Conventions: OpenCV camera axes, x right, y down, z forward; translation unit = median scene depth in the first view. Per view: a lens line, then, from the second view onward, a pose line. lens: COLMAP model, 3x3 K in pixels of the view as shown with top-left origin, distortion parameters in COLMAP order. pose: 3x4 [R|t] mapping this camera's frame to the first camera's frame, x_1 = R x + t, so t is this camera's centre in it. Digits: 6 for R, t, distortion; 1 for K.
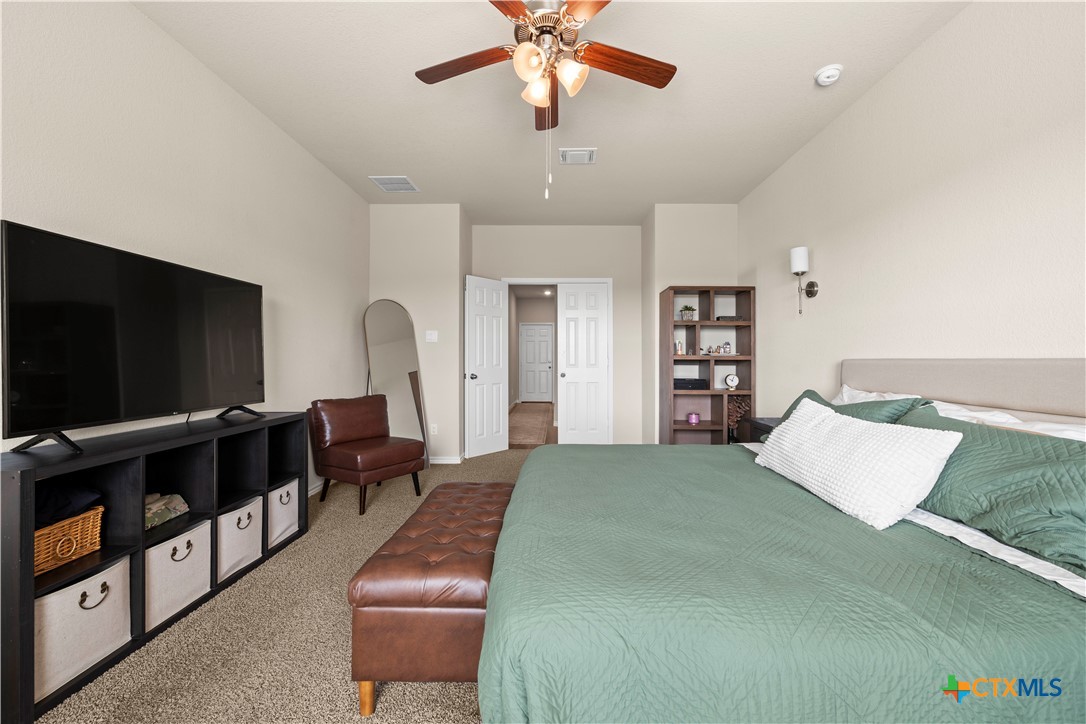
lens RADIAL K [[432.9, 0, 546.2], [0, 432.9, 364.6], [0, 0, 1]] dist [0.000582, -0.000123]
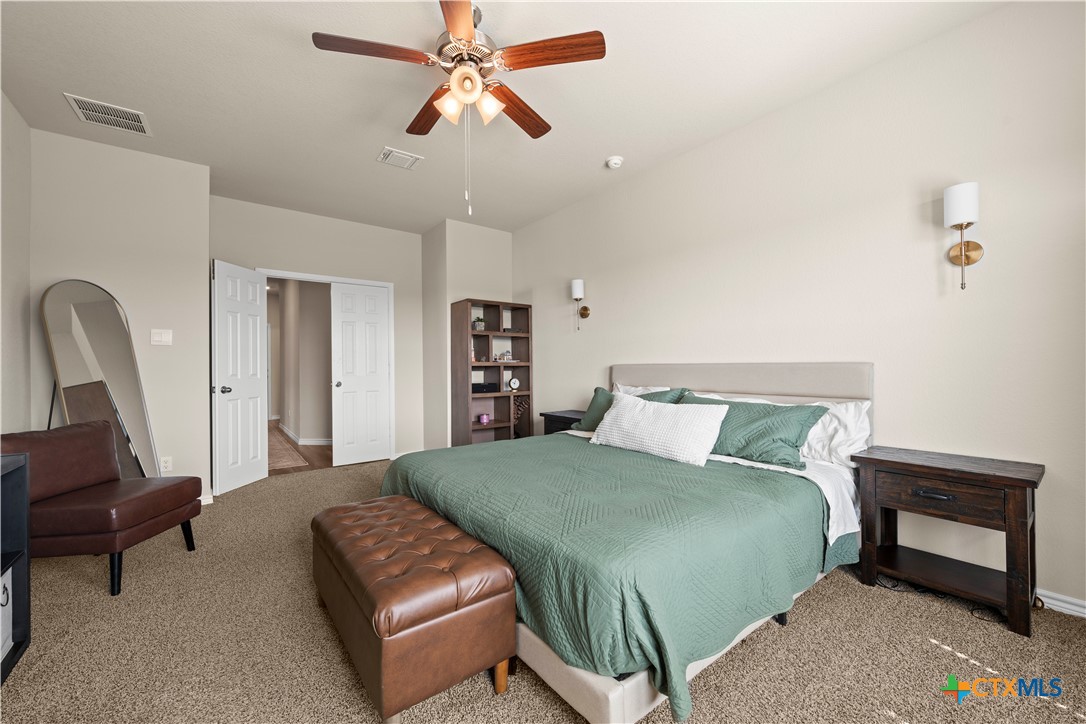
lens RADIAL K [[430.3, 0, 556.0], [0, 430.3, 370.3], [0, 0, 1]] dist [-0.000493, -0.000054]
pose [[0.782799, -0.014321, 0.622110, -0.221993], [0.016398, 0.999863, 0.002384, -0.000086], [-0.622059, 0.008335, 0.782926, 0.019261]]
